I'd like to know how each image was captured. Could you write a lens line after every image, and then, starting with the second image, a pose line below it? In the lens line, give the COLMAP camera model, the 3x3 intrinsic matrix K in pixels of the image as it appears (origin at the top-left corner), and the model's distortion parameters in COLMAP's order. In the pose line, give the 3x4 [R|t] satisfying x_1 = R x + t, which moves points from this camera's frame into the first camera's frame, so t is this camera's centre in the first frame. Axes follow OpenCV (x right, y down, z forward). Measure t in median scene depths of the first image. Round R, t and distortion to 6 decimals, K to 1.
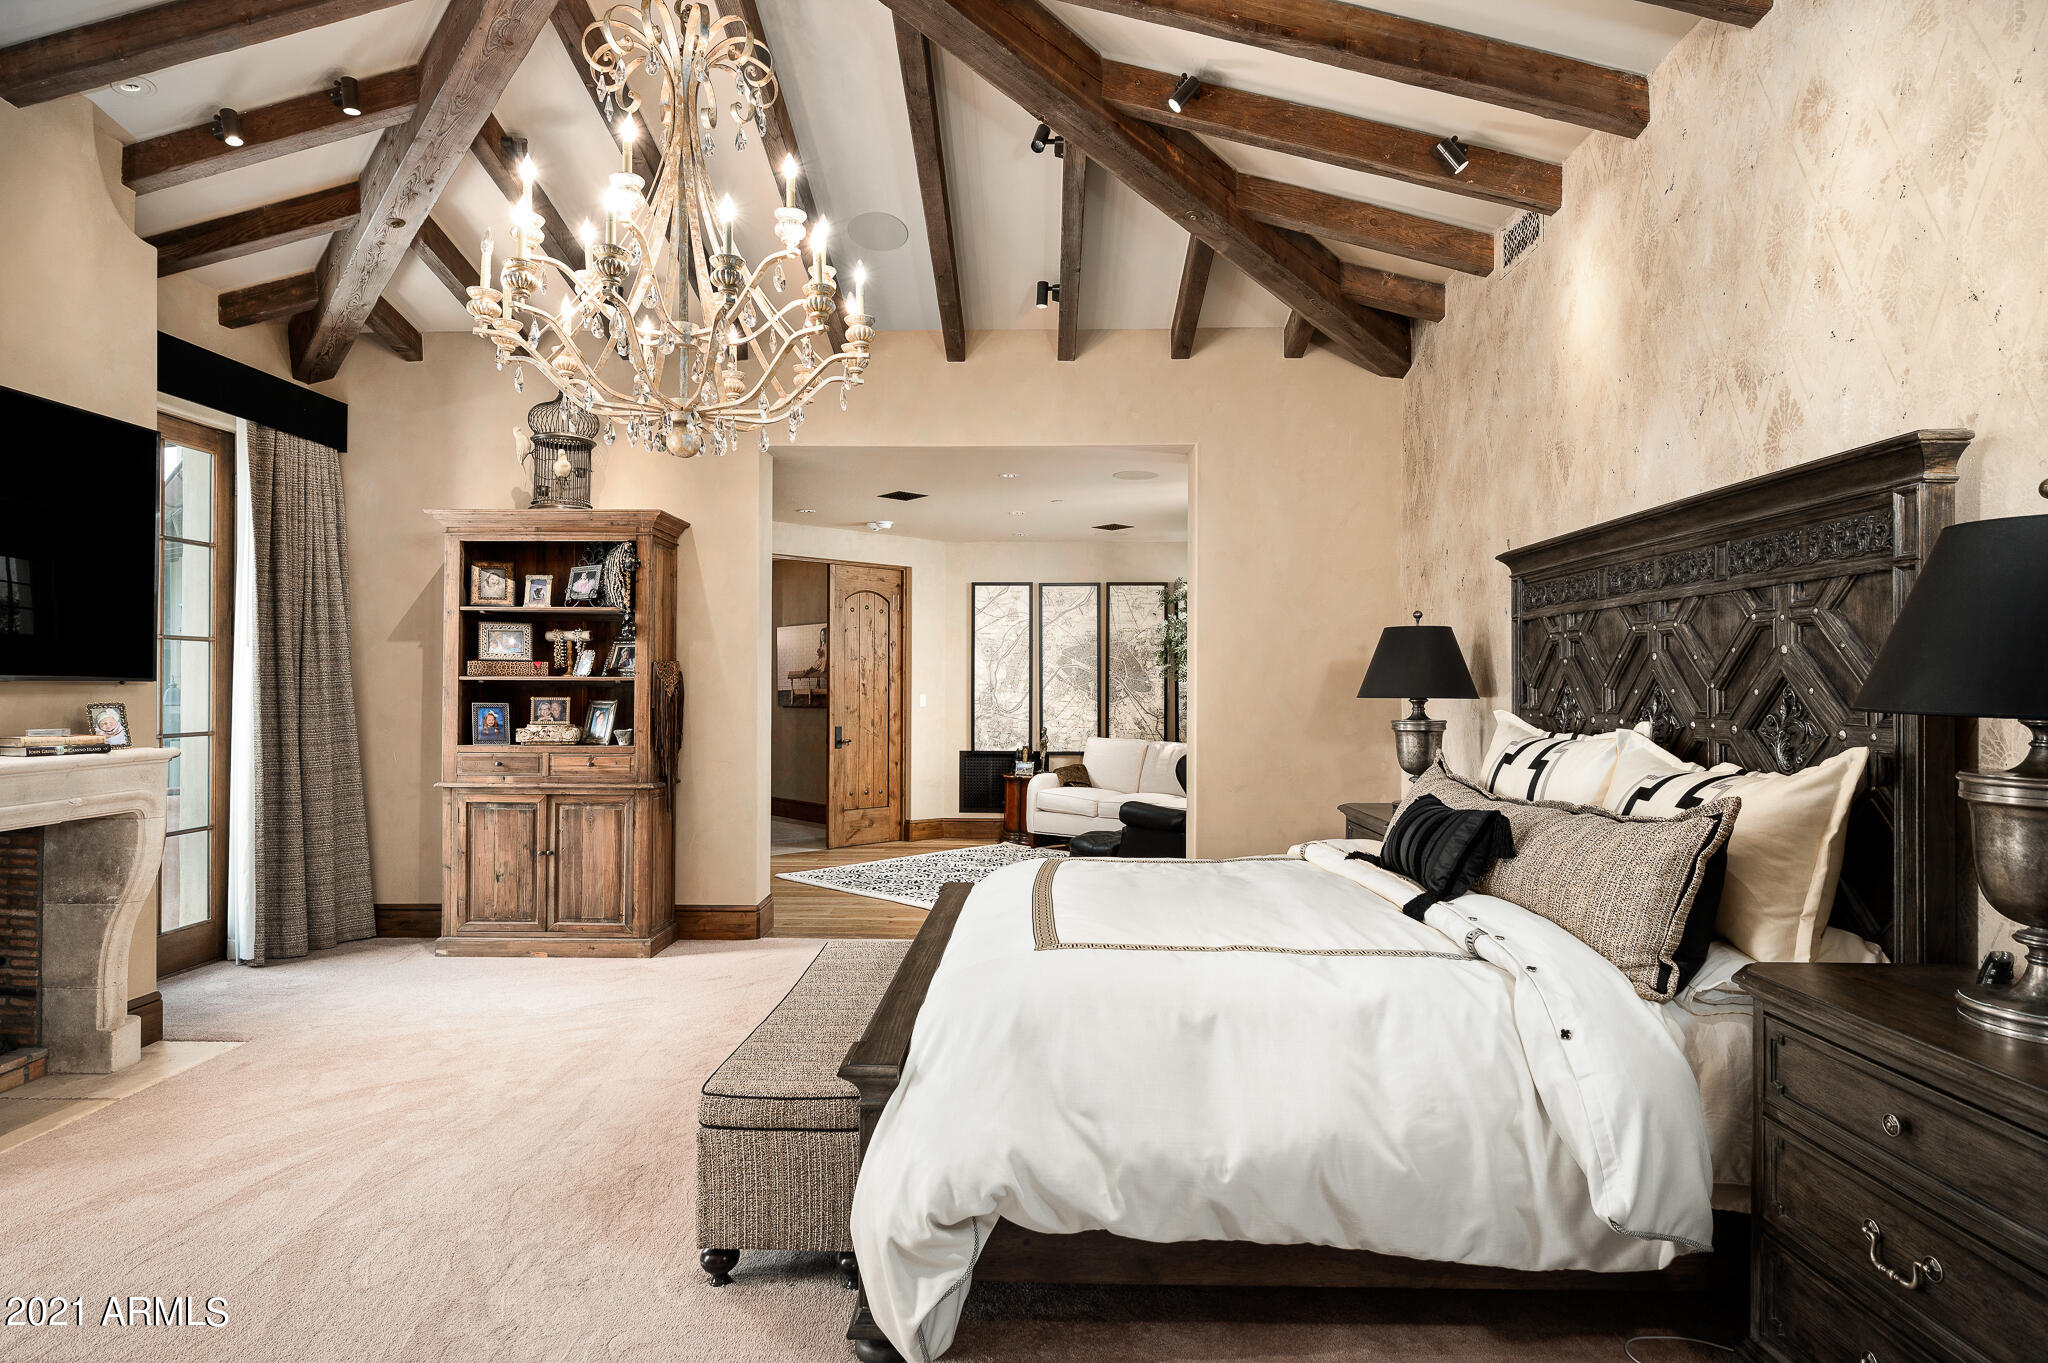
lens RADIAL K [[1088.0, 0, 1025.8], [0, 1088.0, 682.2], [0, 0, 1]] dist [-0.002881, -0.000262]
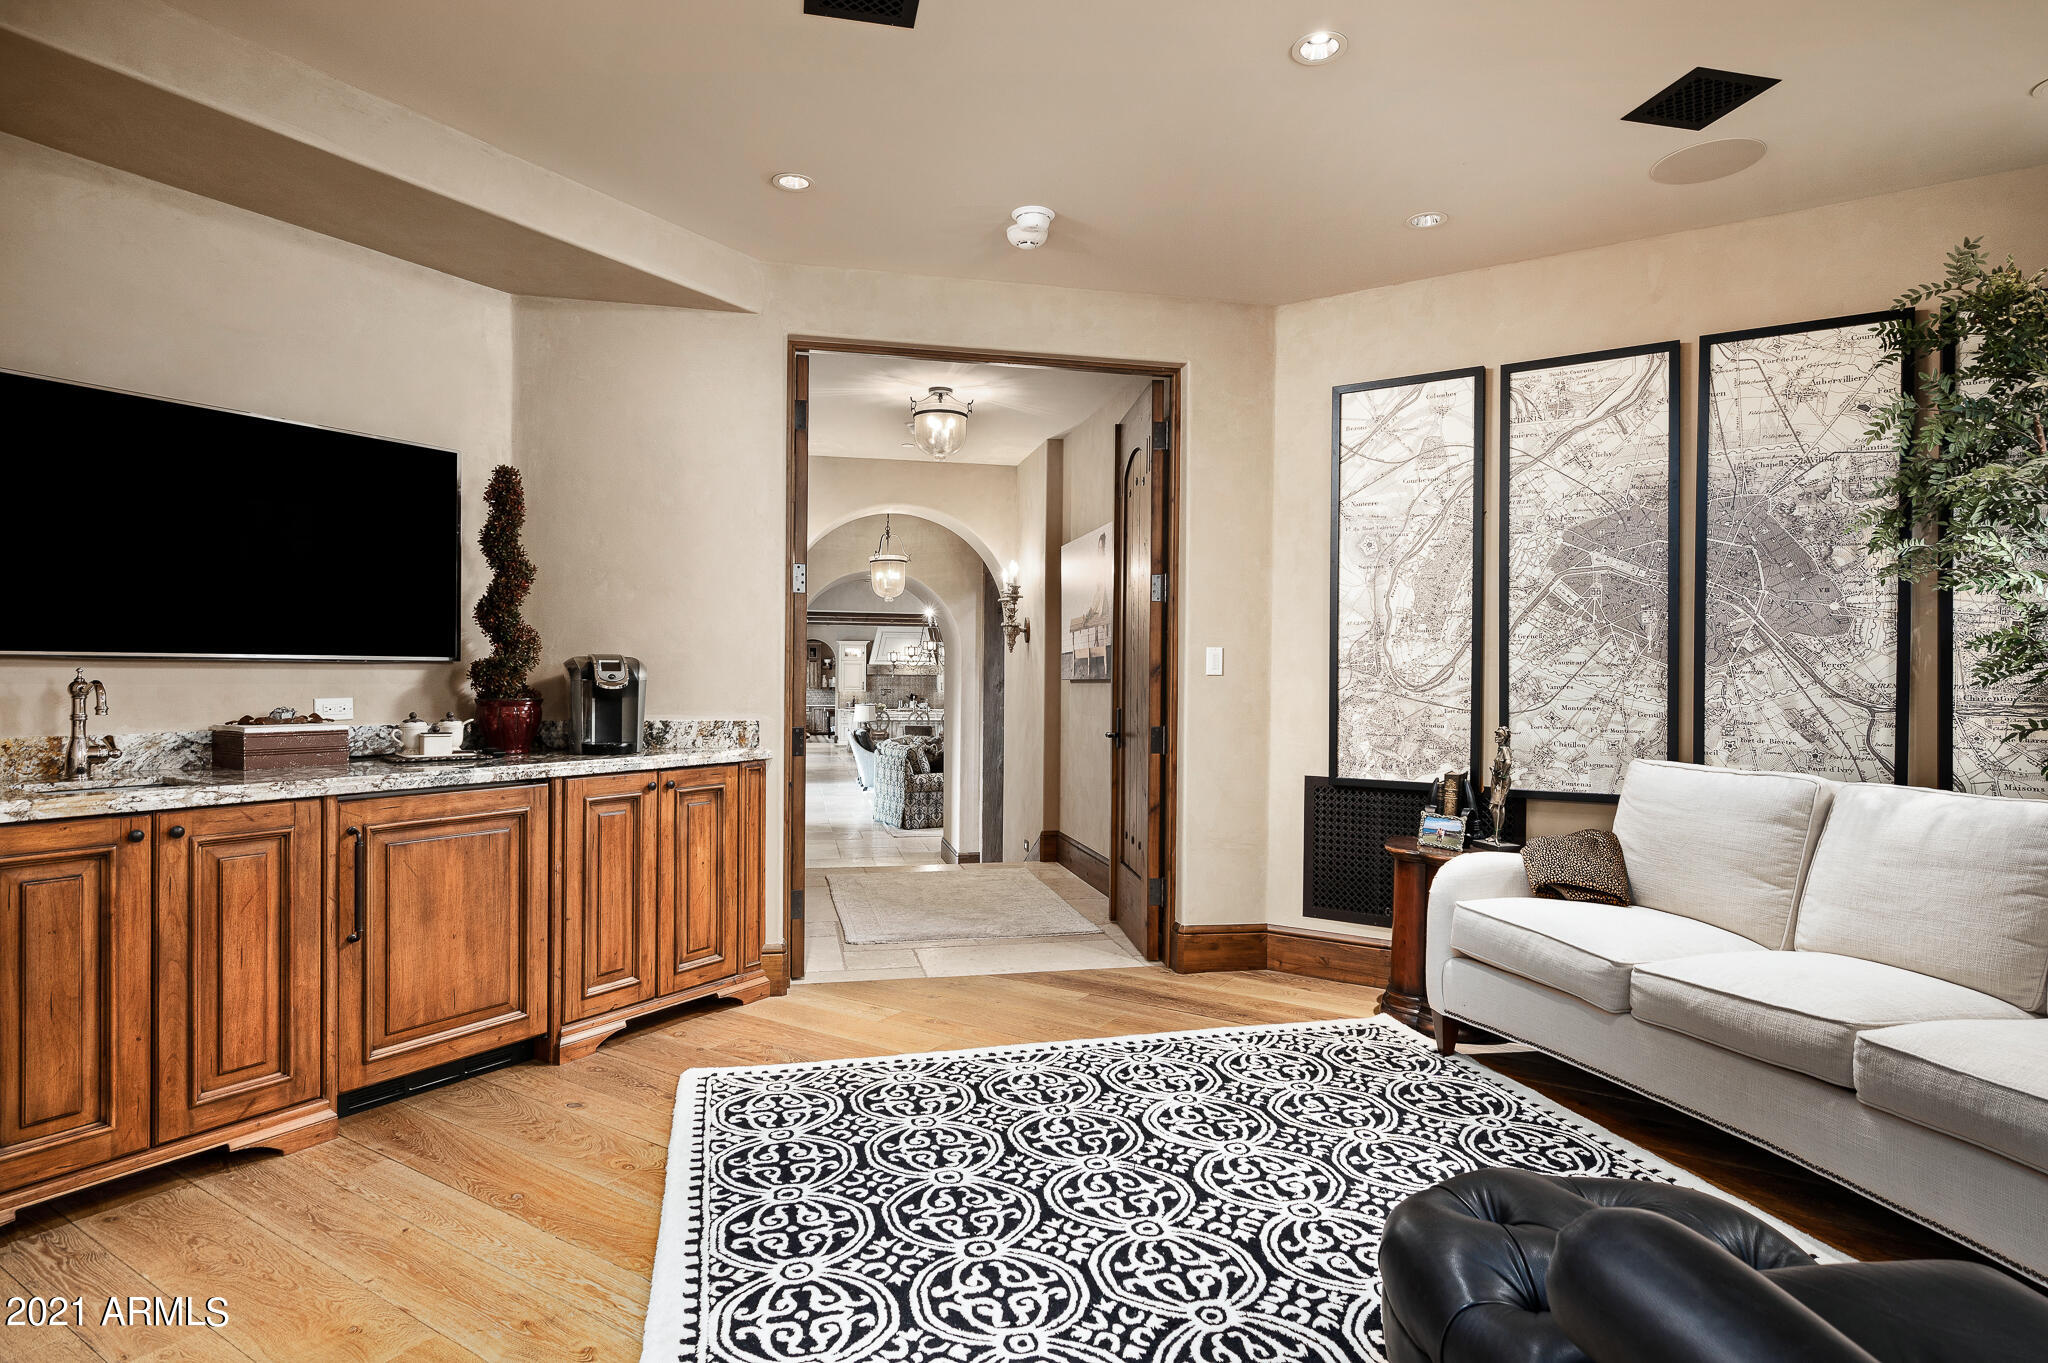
lens RADIAL K [[1088.0, 0, 1017.0], [0, 1088.0, 680.5], [0, 0, 1]] dist [-0.002881, -0.000262]
pose [[0.846575, 0.008791, -0.532197, 0.075176], [-0.004312, 0.999944, 0.009657, 0.021064], [0.532252, -0.005881, 0.846565, 0.568951]]
